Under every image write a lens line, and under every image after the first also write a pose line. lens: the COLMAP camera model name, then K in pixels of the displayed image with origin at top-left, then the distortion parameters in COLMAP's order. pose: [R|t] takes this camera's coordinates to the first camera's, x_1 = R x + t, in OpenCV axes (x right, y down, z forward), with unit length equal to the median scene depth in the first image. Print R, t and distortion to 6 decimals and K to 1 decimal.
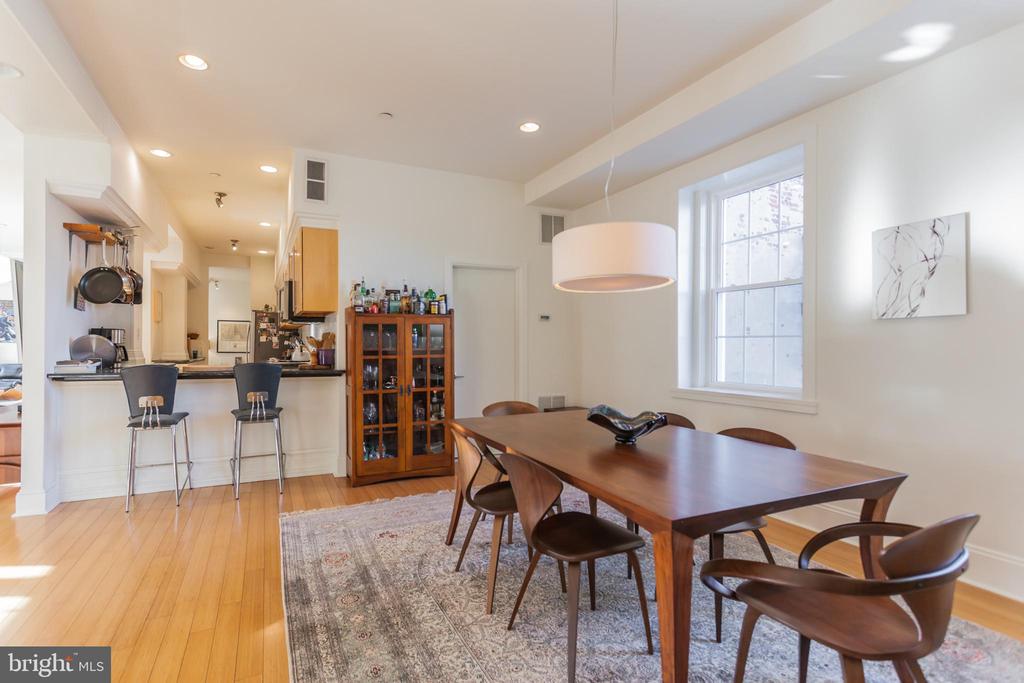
lens RADIAL K [[491.7, 0, 478.9], [0, 491.7, 346.6], [0, 0, 1]] dist [0.005440, 0.002325]
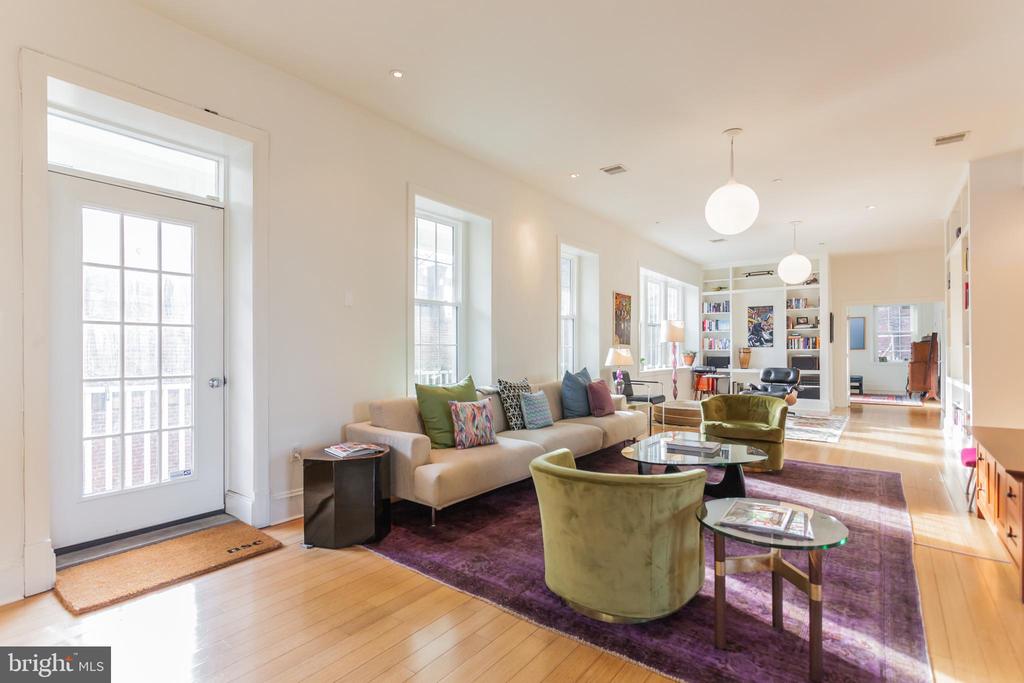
lens RADIAL K [[491.7, 0, 517.2], [0, 491.7, 350.5], [0, 0, 1]] dist [0.005440, 0.002325]
pose [[0.487063, -0.009236, -0.873318, -0.672497], [0.006218, 0.999955, -0.007107, 0.007206], [0.873345, -0.001969, 0.487099, 0.110105]]
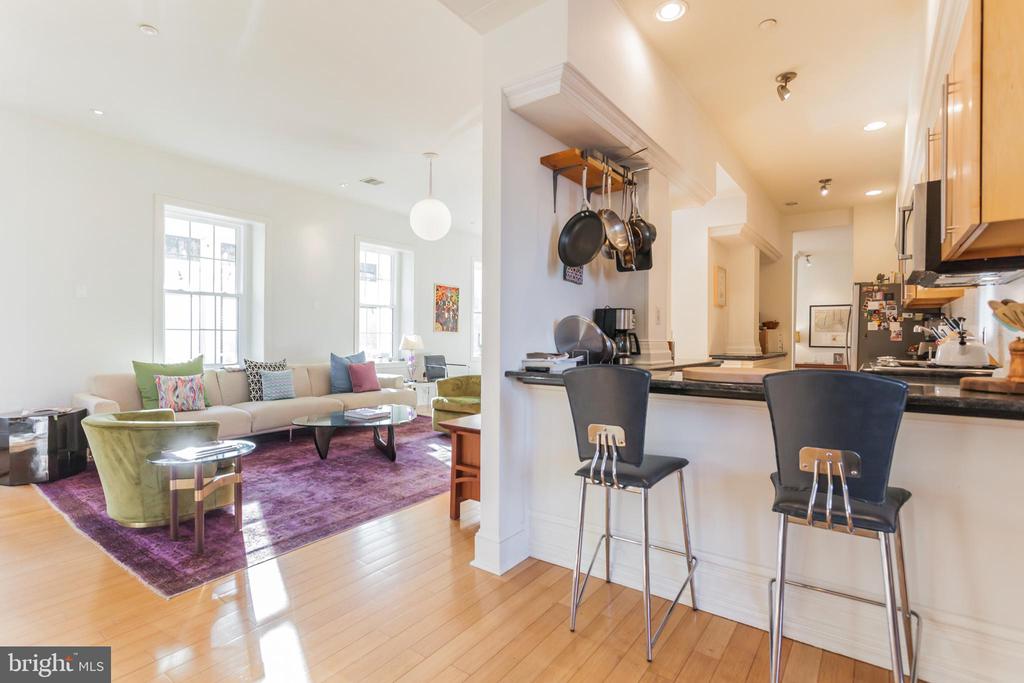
lens RADIAL K [[491.7, 0, 511.4], [0, 491.7, 340.5], [0, 0, 1]] dist [0.005440, 0.002325]
pose [[0.490869, 0.002408, -0.871230, -0.213511], [-0.004739, 0.999989, 0.000094, 0.010002], [0.871220, 0.004083, 0.490875, 0.535143]]
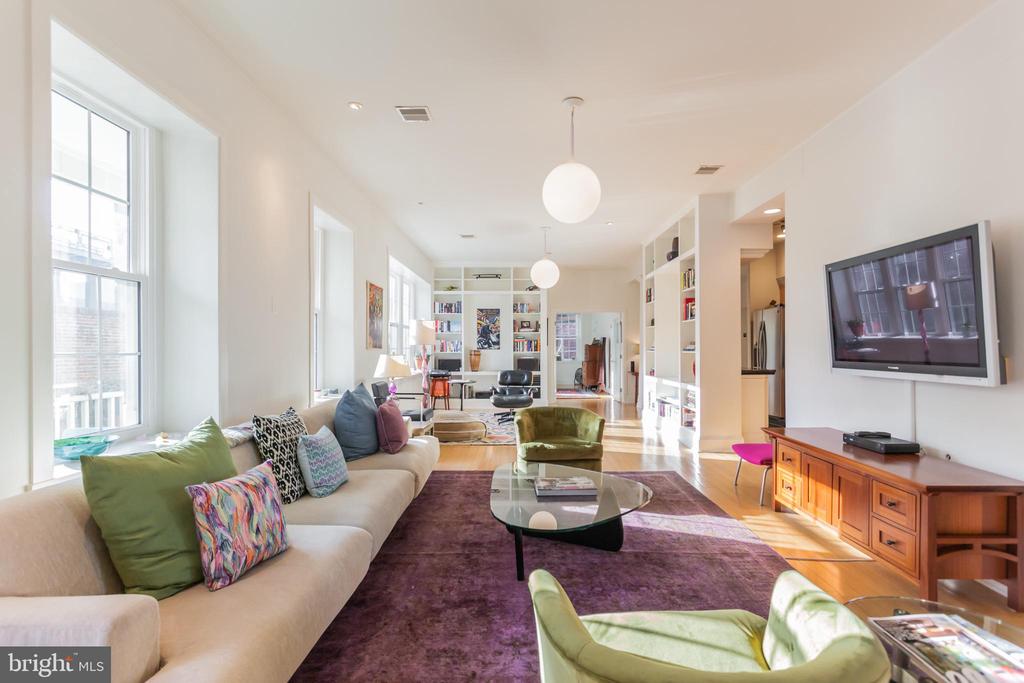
lens RADIAL K [[491.7, 0, 529.2], [0, 491.7, 349.5], [0, 0, 1]] dist [0.005440, 0.002325]
pose [[0.920195, -0.008334, -0.391371, -1.047725], [0.008801, 0.999961, -0.000599, -0.014591], [0.391361, -0.002893, 0.920233, 0.167028]]
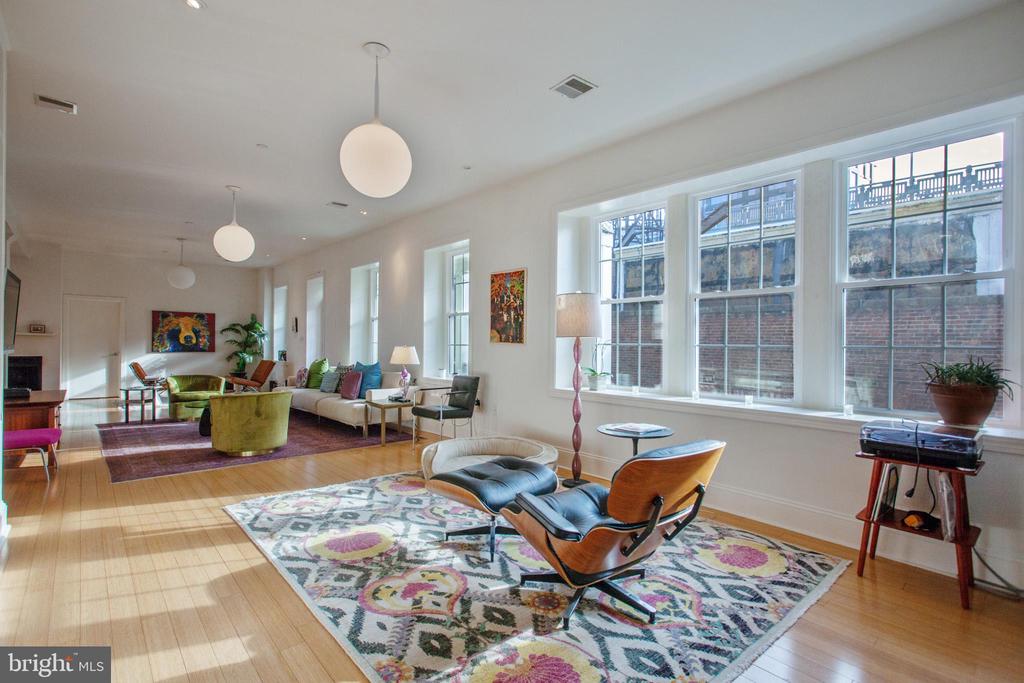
lens RADIAL K [[491.7, 0, 506.3], [0, 491.7, 349.5], [0, 0, 1]] dist [0.005440, 0.002325]
pose [[-0.957498, -0.019773, -0.287760, -1.612256], [-0.023170, 0.999696, 0.008406, -0.016282], [0.287506, 0.014716, -0.957666, 2.383194]]
